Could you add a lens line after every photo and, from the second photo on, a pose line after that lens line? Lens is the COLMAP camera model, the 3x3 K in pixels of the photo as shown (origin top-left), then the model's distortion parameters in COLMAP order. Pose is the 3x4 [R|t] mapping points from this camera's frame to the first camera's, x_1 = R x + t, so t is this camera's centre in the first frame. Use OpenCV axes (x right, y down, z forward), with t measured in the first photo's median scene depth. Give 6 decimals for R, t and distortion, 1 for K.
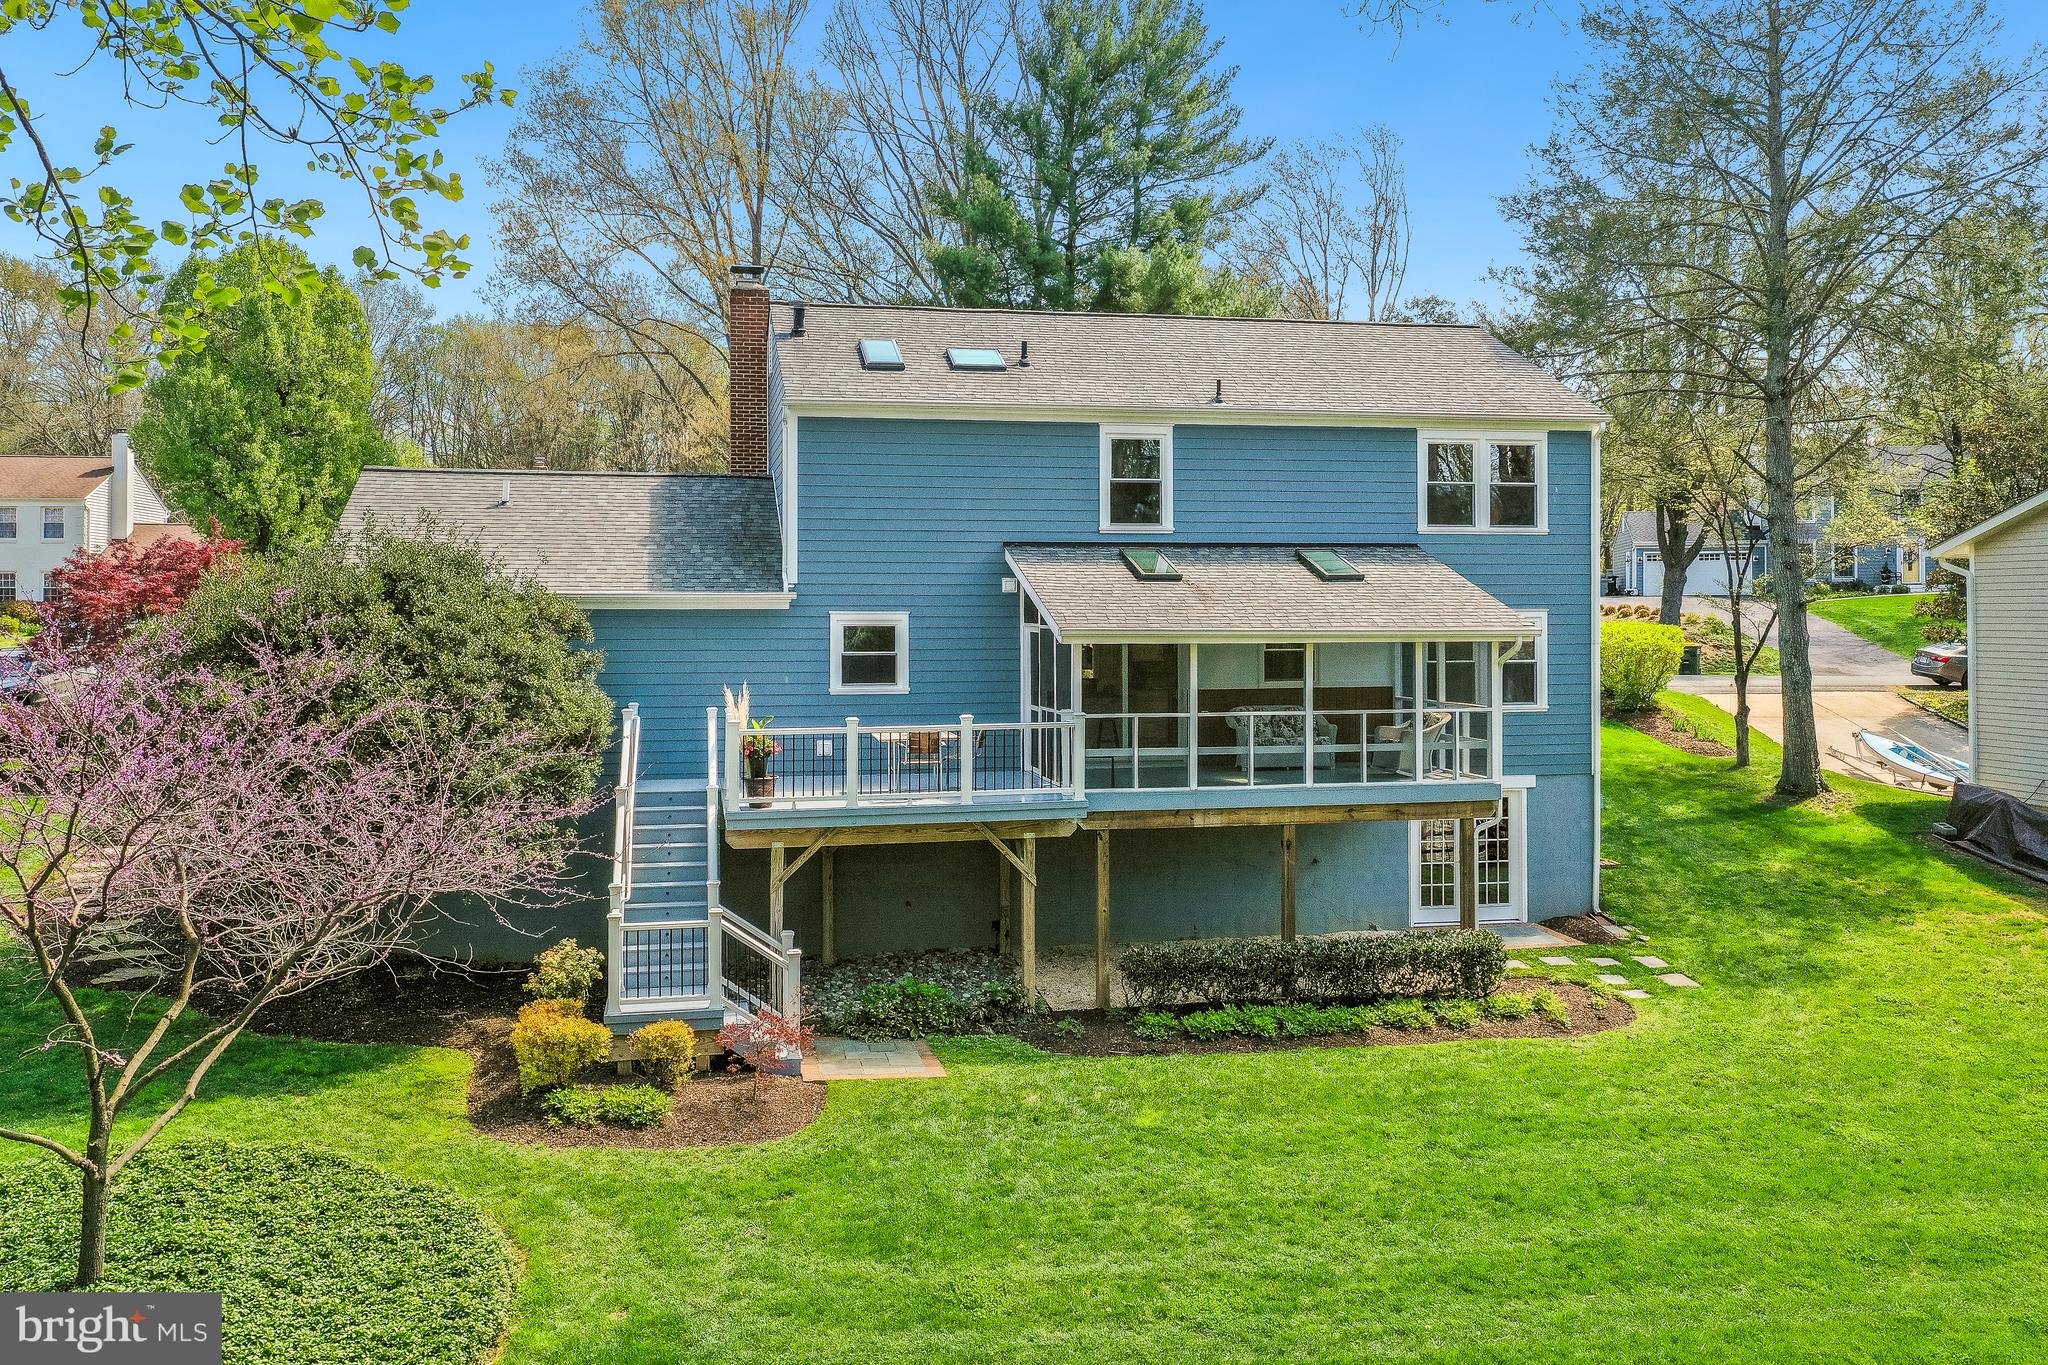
lens RADIAL K [[1604.2, 0, 1029.2], [0, 1604.2, 600.2], [0, 0, 1]] dist [0.000436, -0.001824]
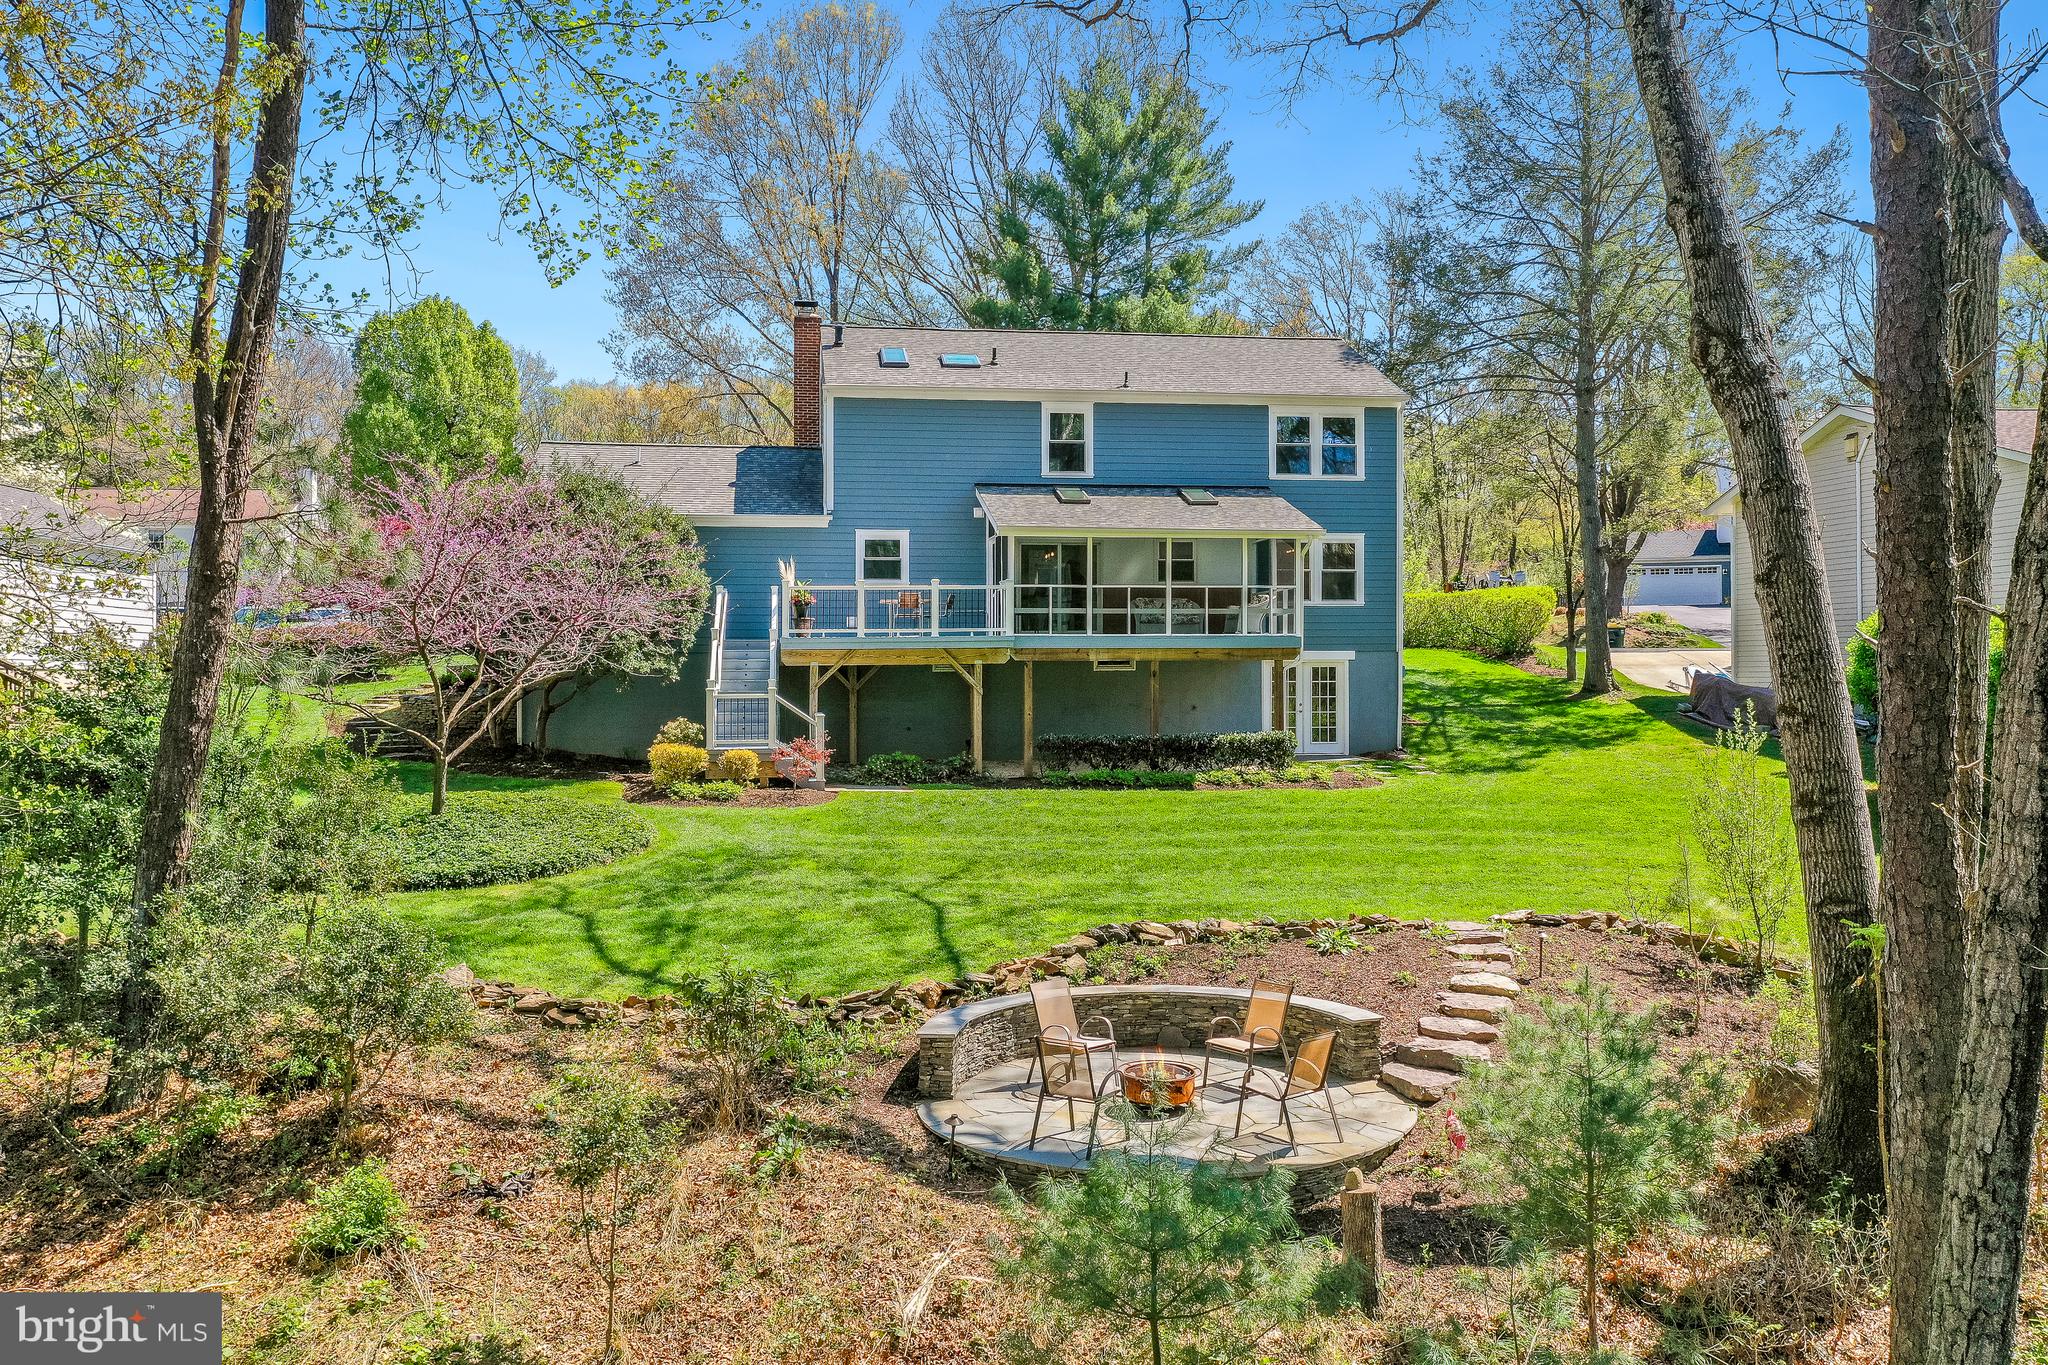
lens RADIAL K [[1633.2, 0, 1024.0], [0, 1633.2, 682.5], [0, 0, 1]] dist [0.017259, 0.000543]
pose [[0.997701, 0.000915, -0.067761, 0.125594], [-0.000824, 0.999999, 0.001362, 0.138277], [0.067762, -0.001303, 0.997701, -0.463776]]
